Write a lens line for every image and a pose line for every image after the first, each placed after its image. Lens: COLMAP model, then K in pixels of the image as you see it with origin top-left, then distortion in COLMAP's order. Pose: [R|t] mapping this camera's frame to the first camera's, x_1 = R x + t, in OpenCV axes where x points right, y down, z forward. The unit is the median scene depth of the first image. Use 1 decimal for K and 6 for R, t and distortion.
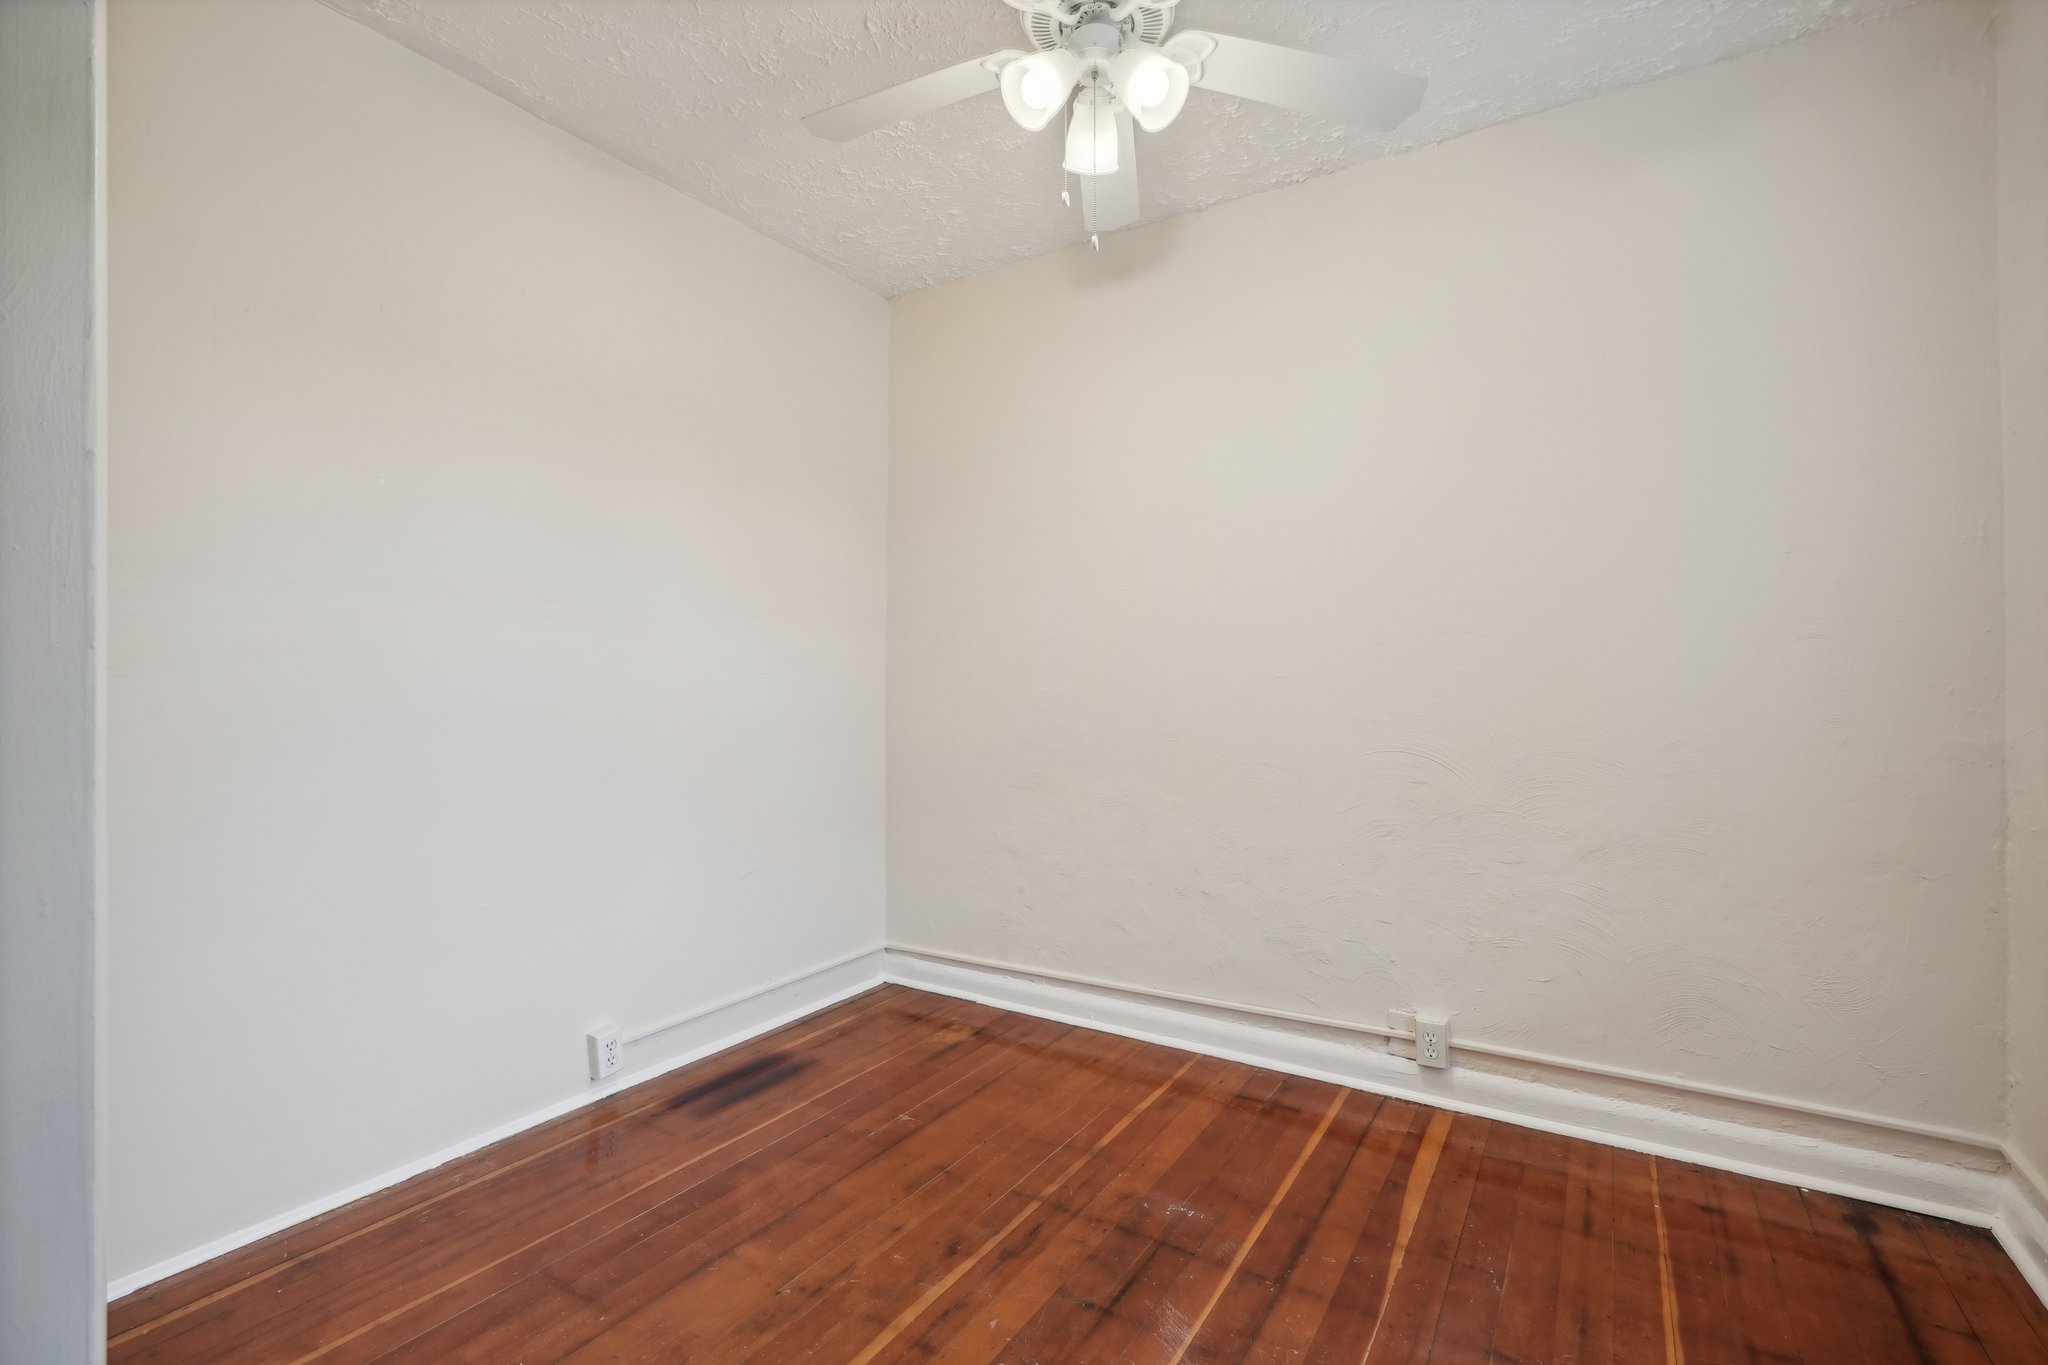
lens RADIAL K [[934.2, 0, 1012.4], [0, 934.2, 678.9], [0, 0, 1]] dist [-0.016143, 0.005891]
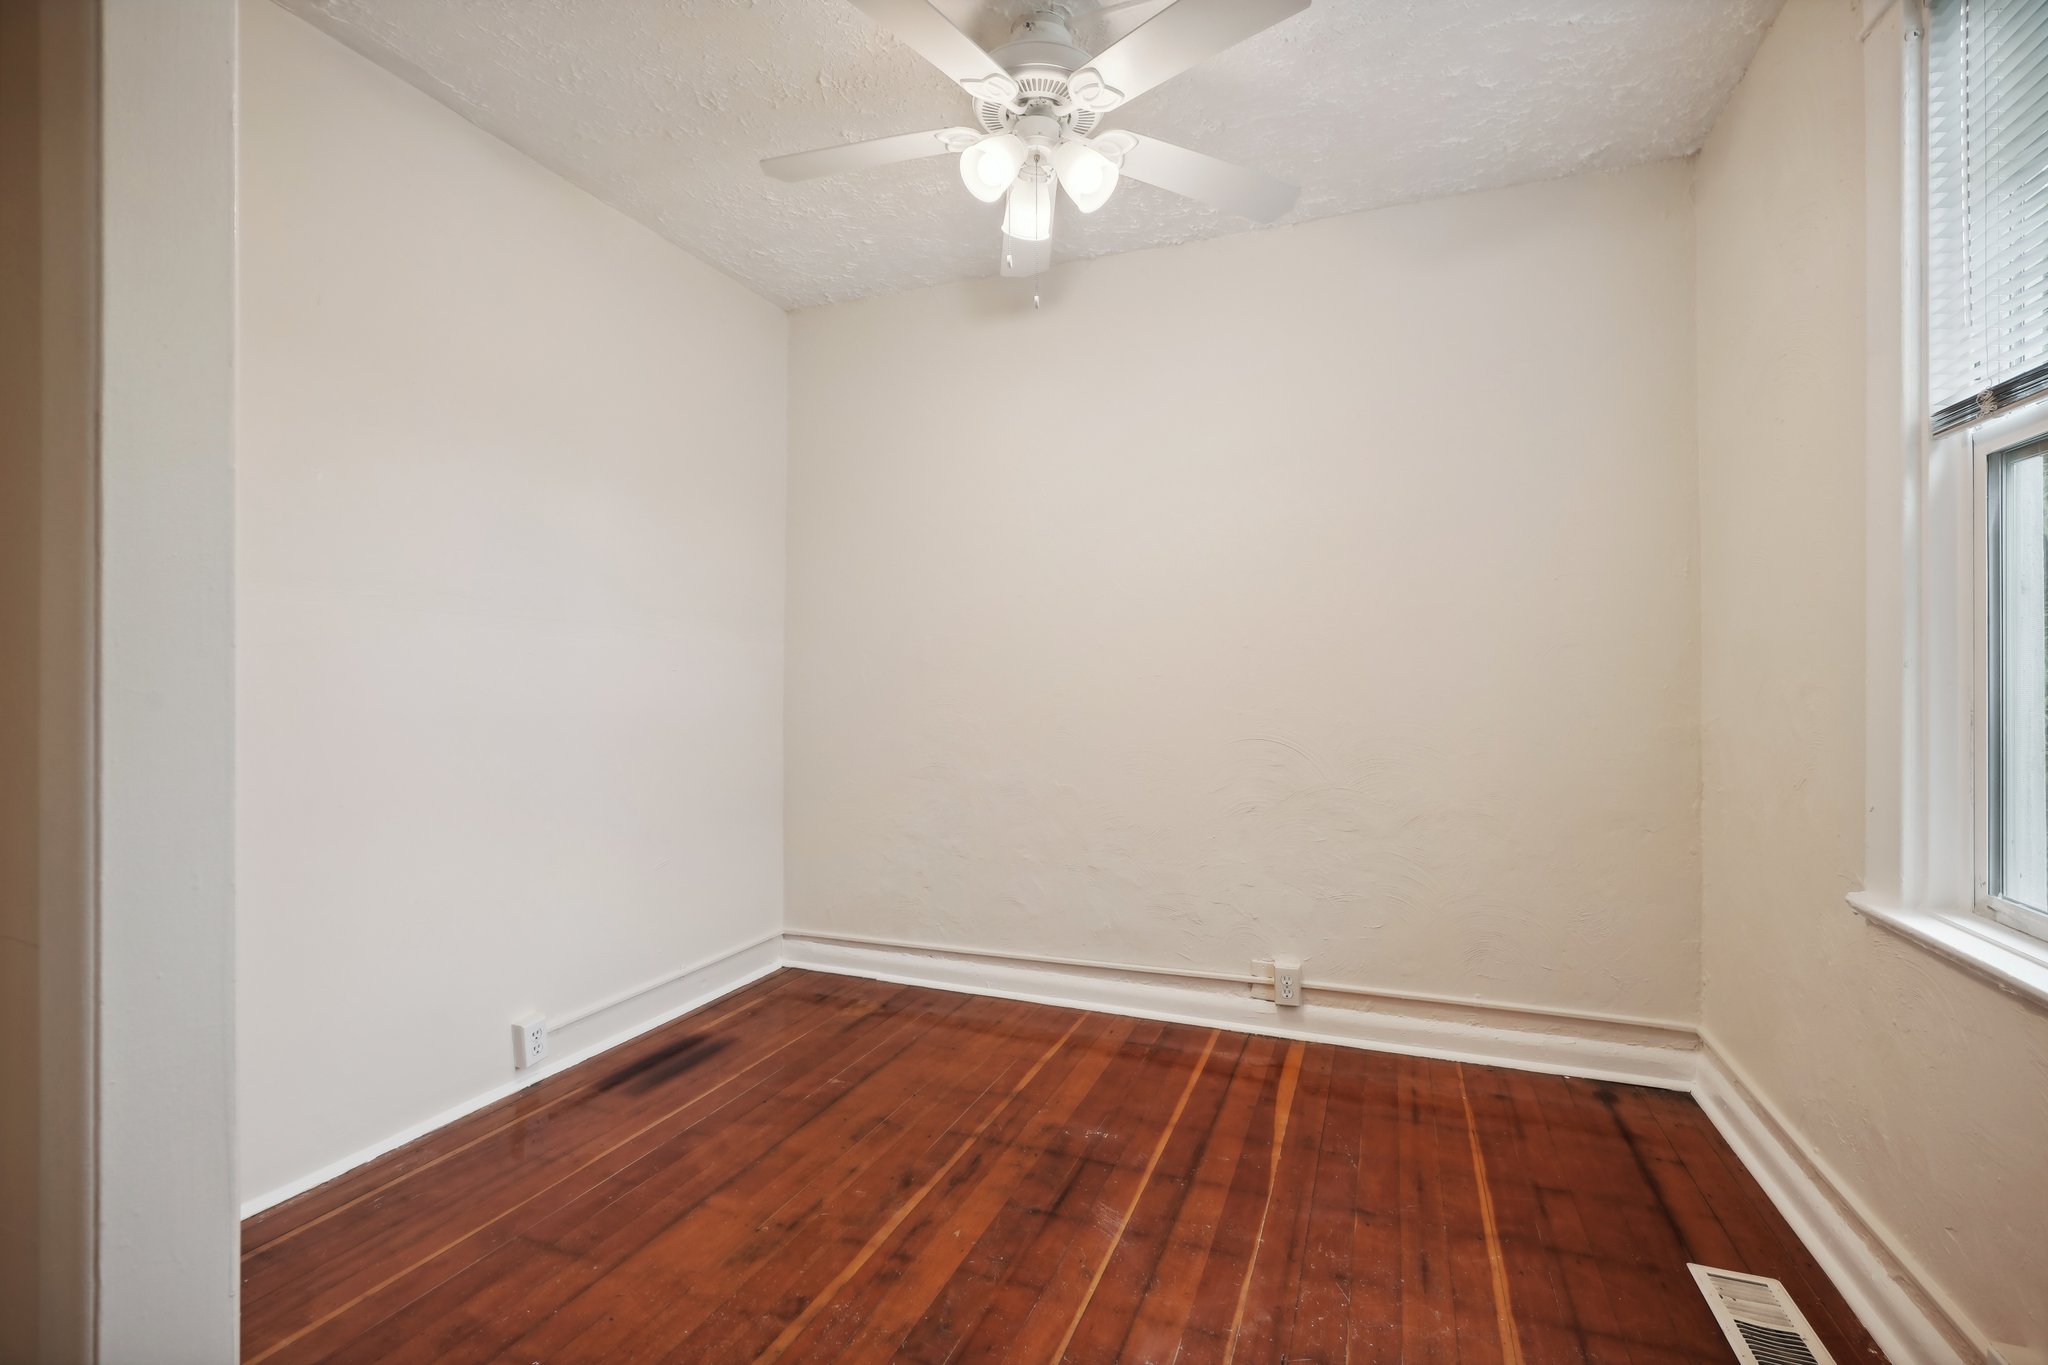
lens RADIAL K [[920.7, 0, 1019.1], [0, 920.7, 674.6], [0, 0, 1]] dist [-0.016678, 0.005870]
pose [[0.983589, 0.003621, 0.180385, -0.129359], [-0.003344, 0.999993, -0.001839, -0.000751], [-0.180391, 0.001205, 0.983594, -0.117197]]
